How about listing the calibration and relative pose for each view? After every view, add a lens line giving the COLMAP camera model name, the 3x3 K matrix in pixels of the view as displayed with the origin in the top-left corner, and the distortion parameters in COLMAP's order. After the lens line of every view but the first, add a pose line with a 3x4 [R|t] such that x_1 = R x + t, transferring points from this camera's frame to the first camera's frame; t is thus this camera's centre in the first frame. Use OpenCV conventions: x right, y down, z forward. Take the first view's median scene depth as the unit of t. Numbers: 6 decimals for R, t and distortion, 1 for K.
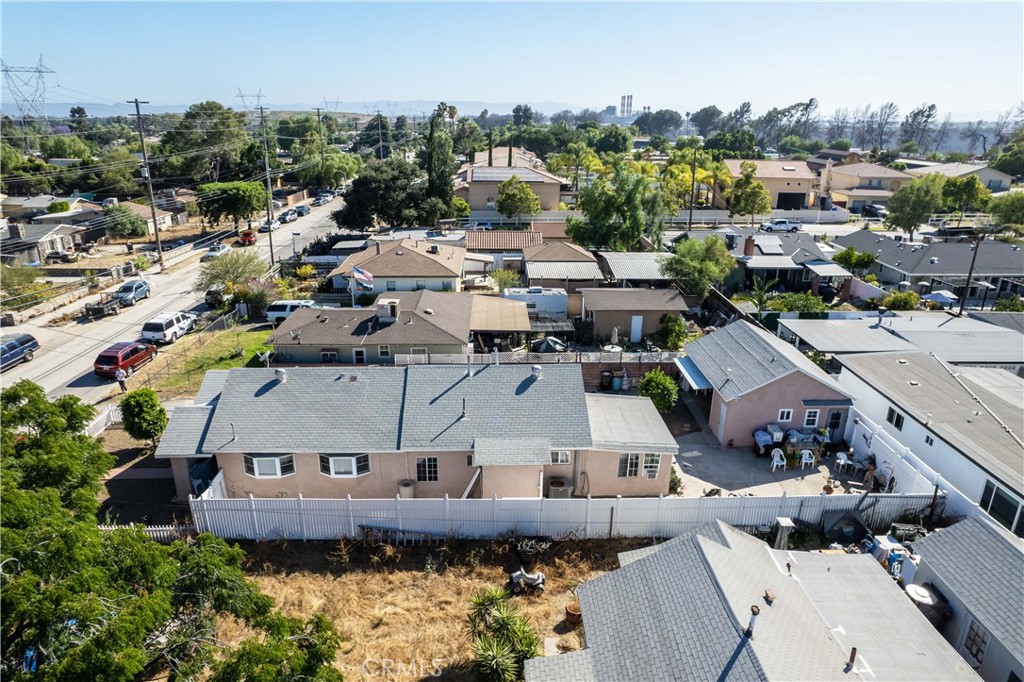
lens RADIAL K [[658.2, 0, 512.0], [0, 658.2, 341.0], [0, 0, 1]] dist [-0.076750, 0.057761]
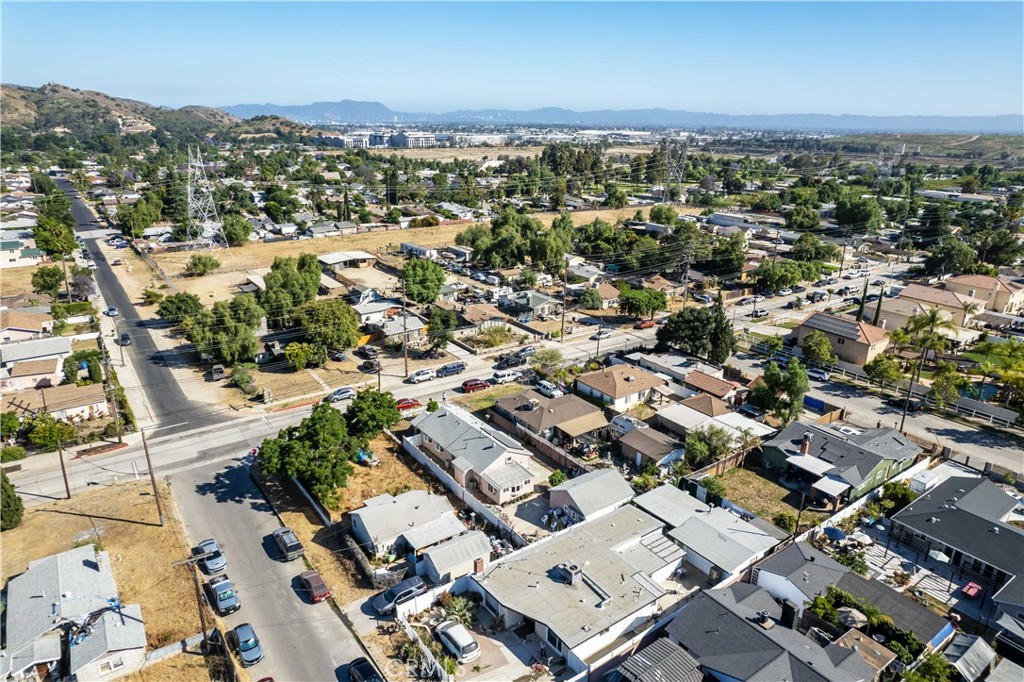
lens RADIAL K [[643.4, 0, 512.0], [0, 643.4, 341.0], [0, 0, 1]] dist [-0.020646, 0.002484]
pose [[0.562773, 0.271935, -0.780601, 1.450339], [-0.275780, 0.952000, 0.132821, -0.526983], [0.779251, 0.140526, 0.610754, -0.469249]]
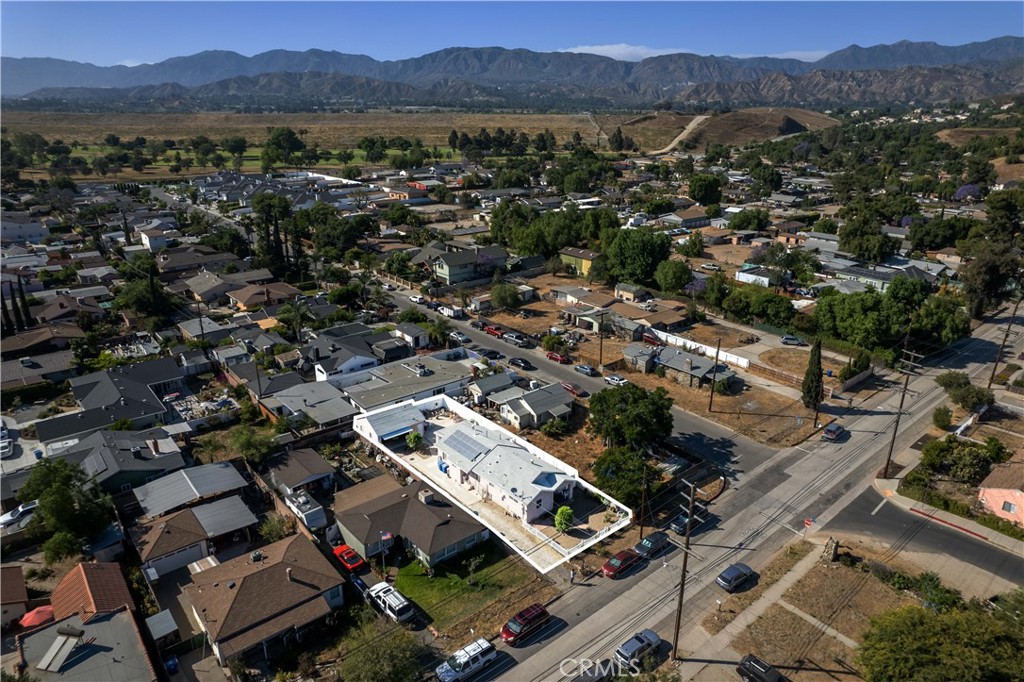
lens RADIAL K [[653.7, 0, 540.7], [0, 653.7, 336.8], [0, 0, 1]] dist [-0.024602, 0.002437]
pose [[-0.655984, -0.238273, 0.716178, -1.464721], [0.236957, 0.835876, 0.495139, -1.153253], [-0.716614, 0.494507, -0.491861, 1.371804]]
